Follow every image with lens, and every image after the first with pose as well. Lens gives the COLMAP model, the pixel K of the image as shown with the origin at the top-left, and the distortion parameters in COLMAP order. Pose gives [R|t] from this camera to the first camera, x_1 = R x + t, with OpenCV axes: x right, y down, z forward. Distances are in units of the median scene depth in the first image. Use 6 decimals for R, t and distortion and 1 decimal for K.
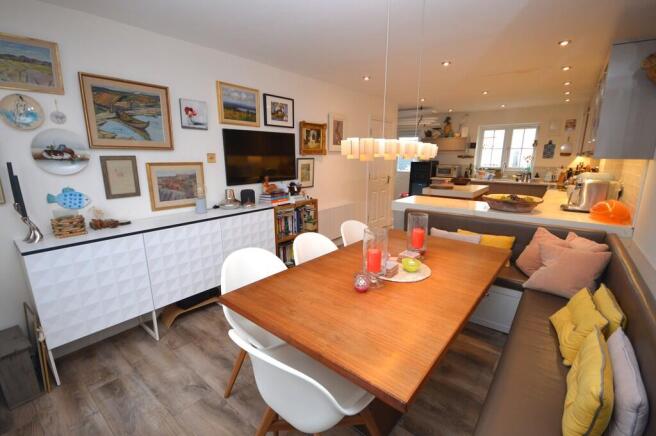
lens RADIAL K [[293.9, 0, 327.0], [0, 293.9, 216.9], [0, 0, 1]] dist [0.001206, -0.000508]
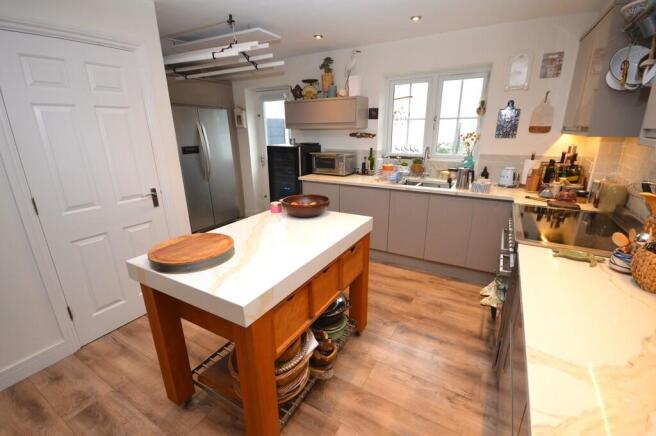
lens RADIAL K [[293.9, 0, 327.8], [0, 293.9, 217.7], [0, 0, 1]] dist [0.001206, -0.000508]
pose [[0.987397, -0.060992, 0.146035, 0.333426], [0.047084, 0.994183, 0.096869, -0.113547], [-0.151094, -0.088772, 0.984525, 0.485356]]
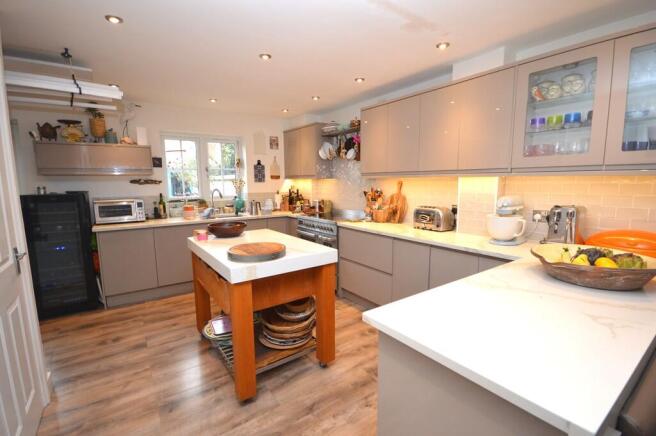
lens RADIAL K [[293.9, 0, 329.8], [0, 293.9, 216.6], [0, 0, 1]] dist [0.001206, -0.000508]
pose [[0.270813, -0.129146, 0.953930, 0.029919], [0.201198, 0.976667, 0.075106, -0.116491], [-0.941371, 0.171589, 0.290478, 0.545083]]
